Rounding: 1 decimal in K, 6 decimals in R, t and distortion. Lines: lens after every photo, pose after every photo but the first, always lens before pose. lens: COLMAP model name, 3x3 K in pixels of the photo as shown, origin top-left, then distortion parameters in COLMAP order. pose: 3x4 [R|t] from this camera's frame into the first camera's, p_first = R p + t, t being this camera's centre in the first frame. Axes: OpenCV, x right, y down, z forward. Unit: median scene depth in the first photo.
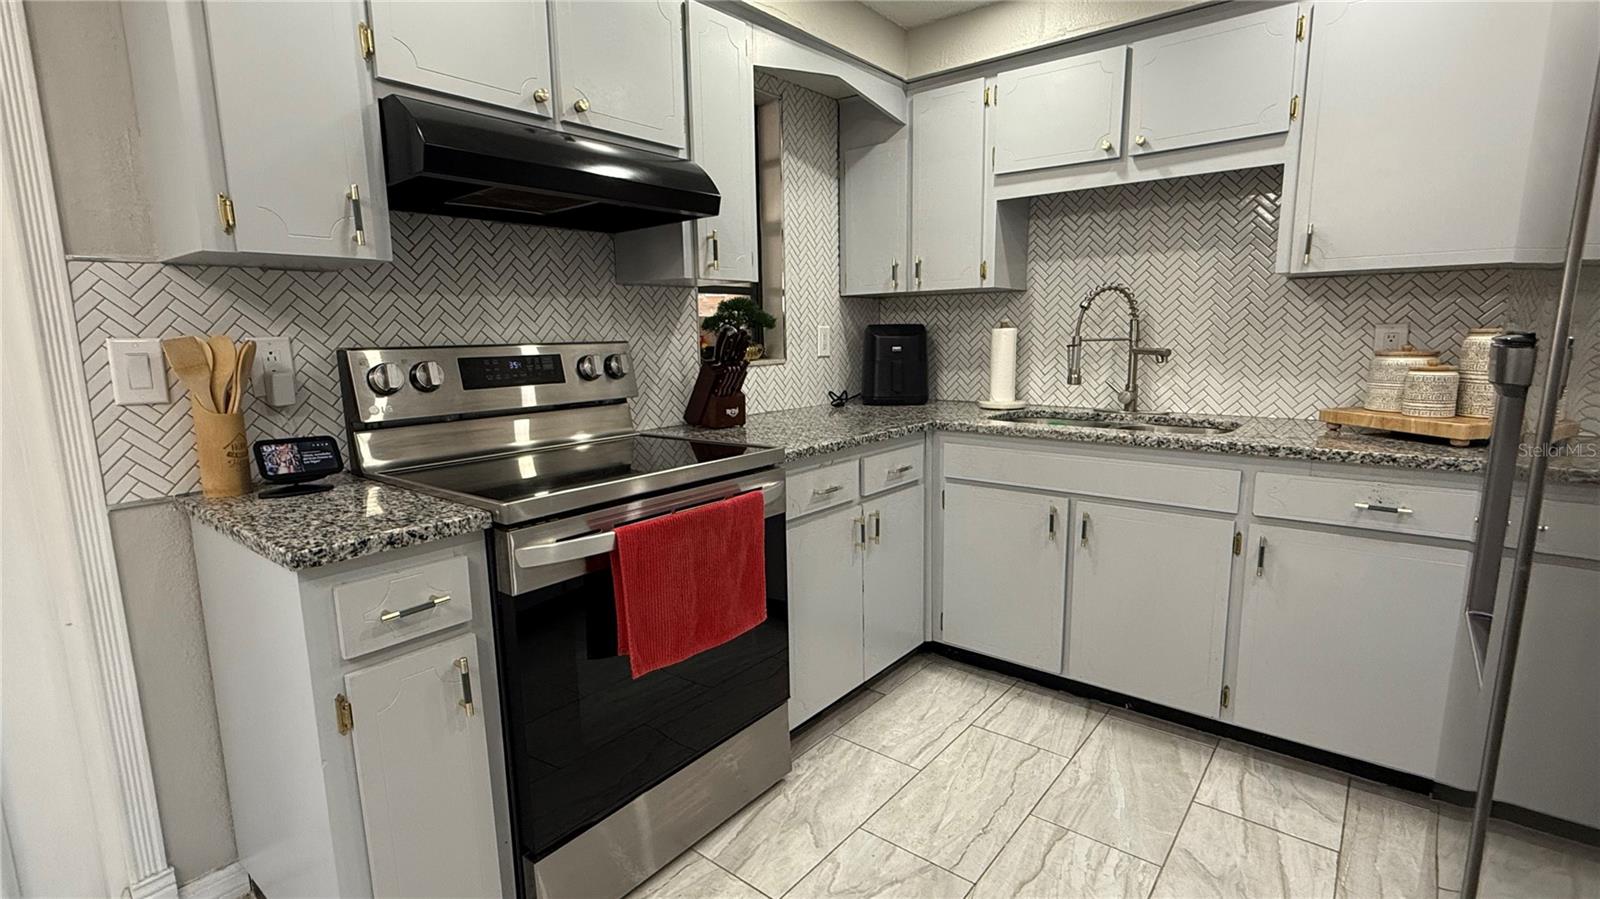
lens RADIAL K [[744.3, 0, 808.9], [0, 744.3, 450.6], [0, 0, 1]] dist [-0.000794, -0.000906]
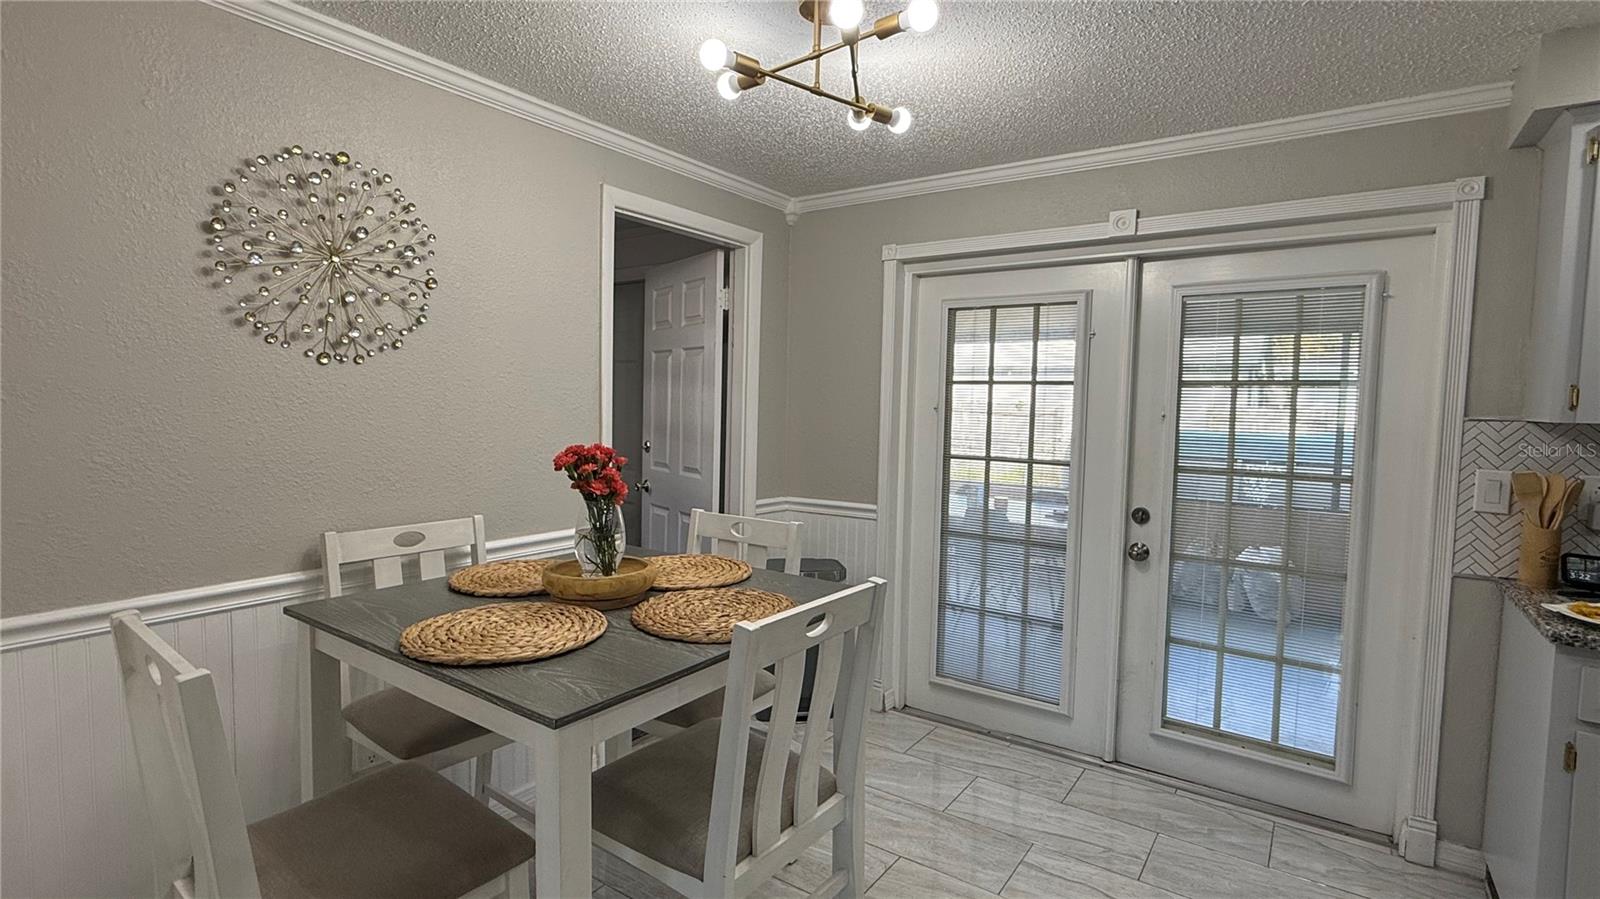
lens RADIAL K [[744.3, 0, 812.9], [0, 744.3, 452.1], [0, 0, 1]] dist [-0.000794, -0.000906]
pose [[0.065158, 0.078232, -0.994804, 0.502673], [-0.179178, 0.981636, 0.065461, -0.036126], [0.981657, 0.173982, 0.077979, -0.486148]]
